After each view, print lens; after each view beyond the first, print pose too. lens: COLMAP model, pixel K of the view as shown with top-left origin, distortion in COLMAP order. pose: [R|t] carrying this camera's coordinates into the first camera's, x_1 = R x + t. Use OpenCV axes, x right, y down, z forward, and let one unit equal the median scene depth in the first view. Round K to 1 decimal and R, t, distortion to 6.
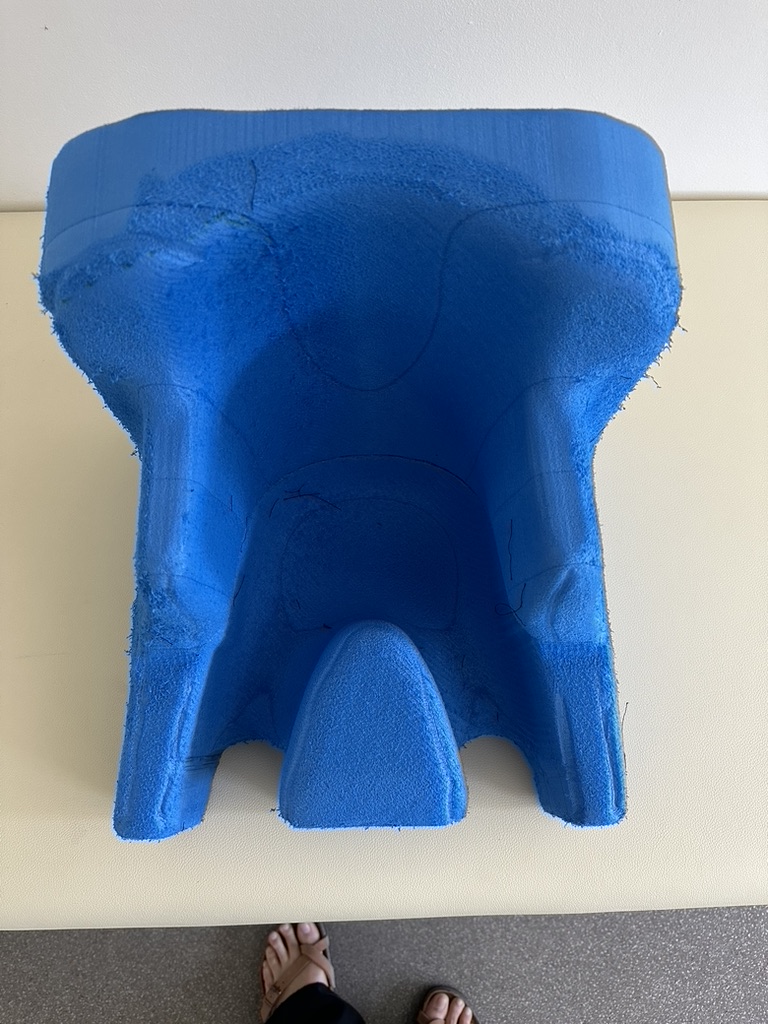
lens RADIAL K [[728.8, 0, 385.5], [0, 728.8, 512.2], [0, 0, 1]] dist [0.008910, 0.000004]
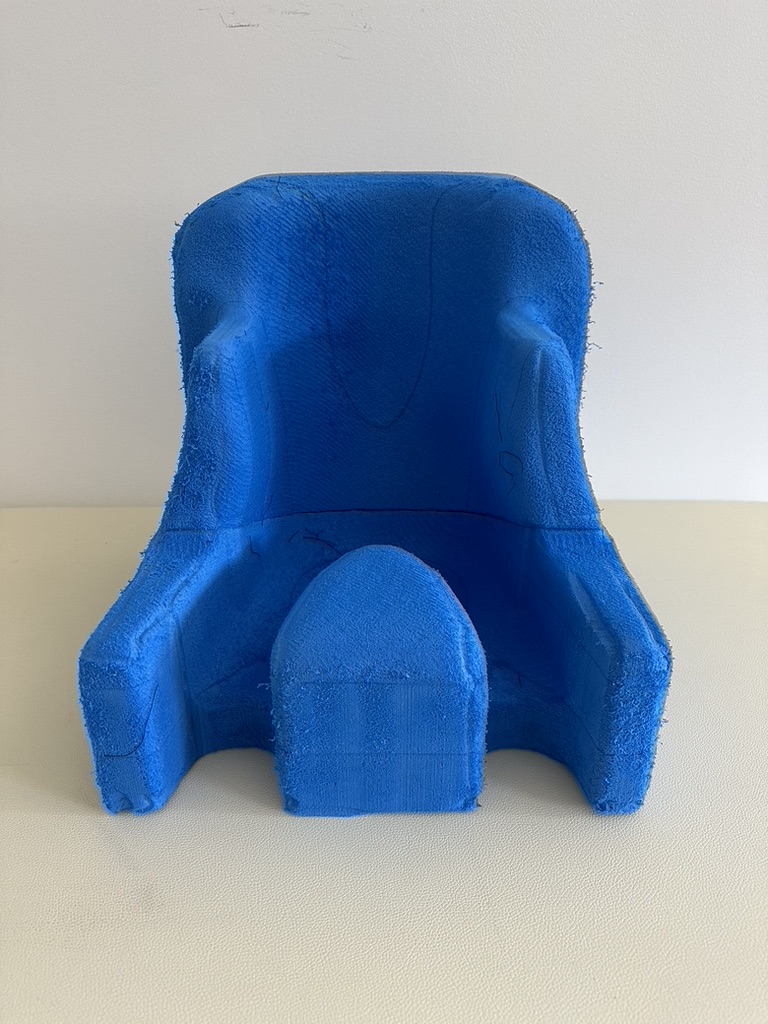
lens RADIAL K [[728.8, 0, 377.3], [0, 728.8, 517.2], [0, 0, 1]] dist [0.008910, 0.000004]
pose [[0.999380, -0.001981, -0.035166, 0.013990], [-0.024611, 0.674978, -0.737427, 0.940150], [0.025197, 0.737835, 0.674511, 0.291293]]
